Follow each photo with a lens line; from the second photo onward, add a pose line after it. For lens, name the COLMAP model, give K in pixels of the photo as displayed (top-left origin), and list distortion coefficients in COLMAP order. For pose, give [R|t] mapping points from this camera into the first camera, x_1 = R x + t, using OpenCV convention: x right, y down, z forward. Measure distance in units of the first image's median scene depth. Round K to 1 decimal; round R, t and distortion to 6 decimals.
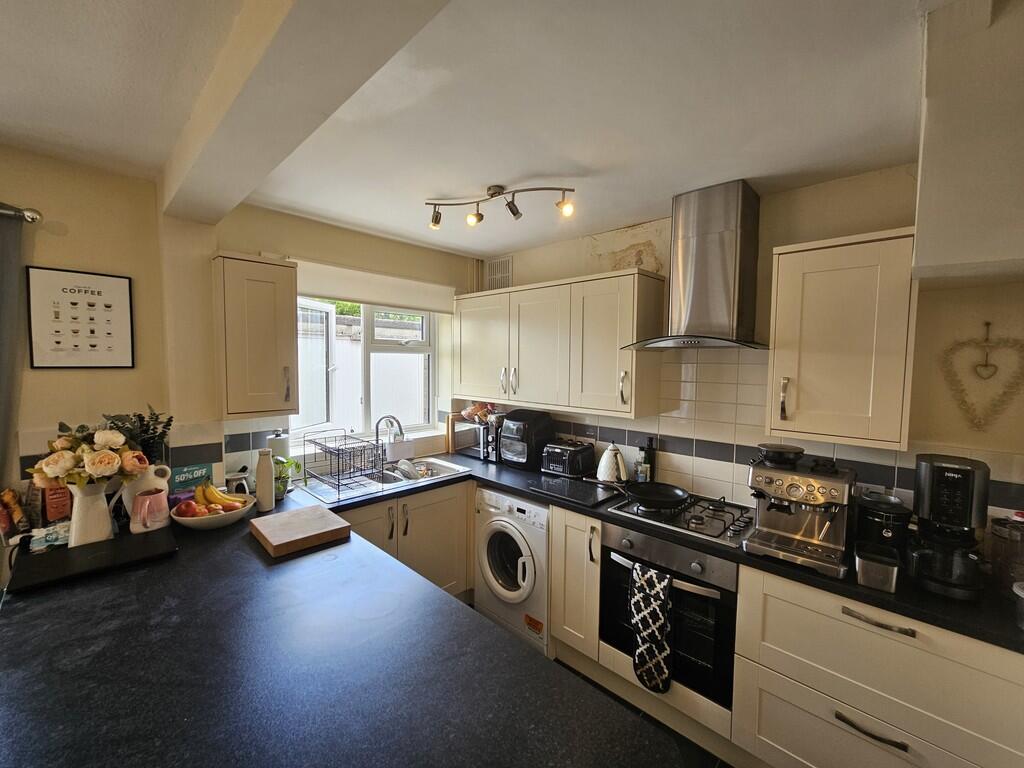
lens RADIAL K [[419.8, 0, 509.0], [0, 419.8, 380.2], [0, 0, 1]] dist [-0.006272, -0.001355]
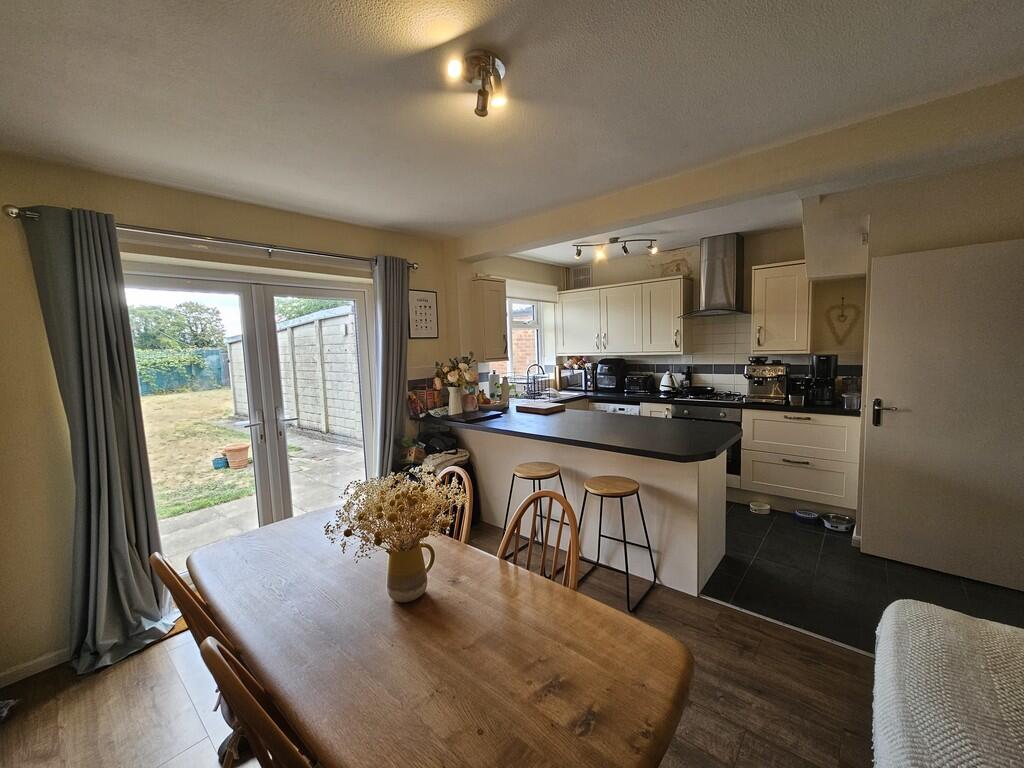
lens RADIAL K [[419.8, 0, 508.4], [0, 419.8, 381.8], [0, 0, 1]] dist [-0.006272, -0.001355]
pose [[0.997456, -0.052237, 0.048504, -0.590837], [0.050307, 0.997924, 0.040201, 0.098545], [-0.050504, -0.037659, 0.998014, -0.868674]]
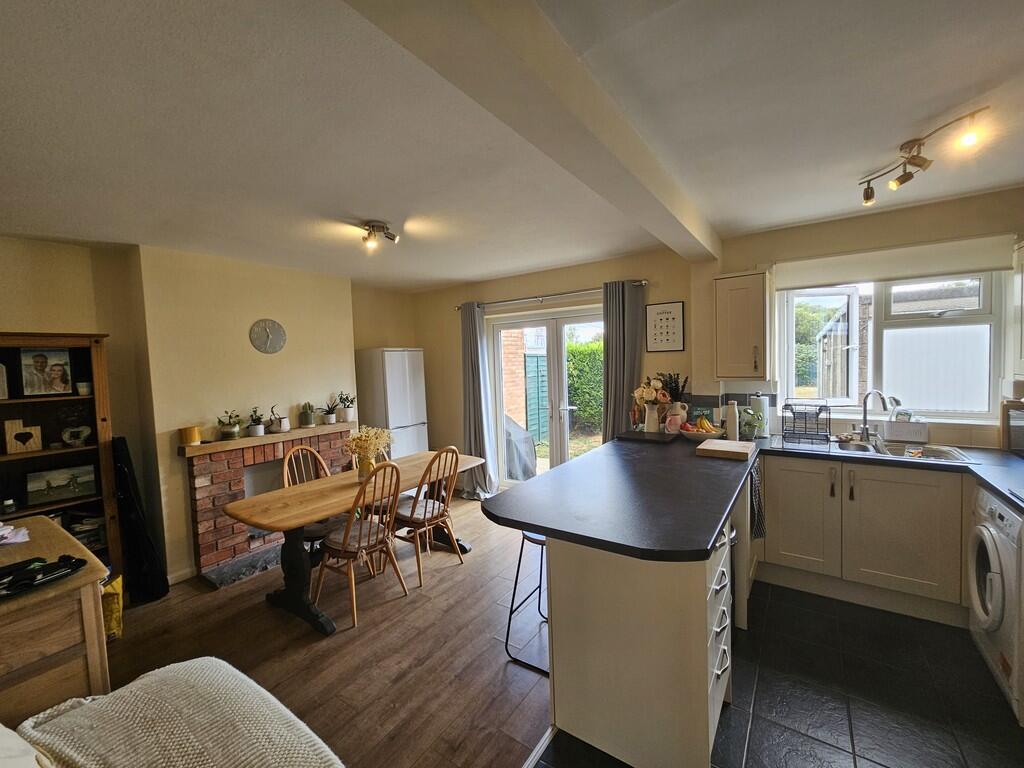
lens RADIAL K [[419.8, 0, 513.9], [0, 419.8, 382.0], [0, 0, 1]] dist [-0.006272, -0.001355]
pose [[0.158350, 0.033089, -0.986828, 0.686825], [-0.011040, 0.999435, 0.031740, 0.049440], [0.987321, 0.005868, 0.158626, -0.019197]]
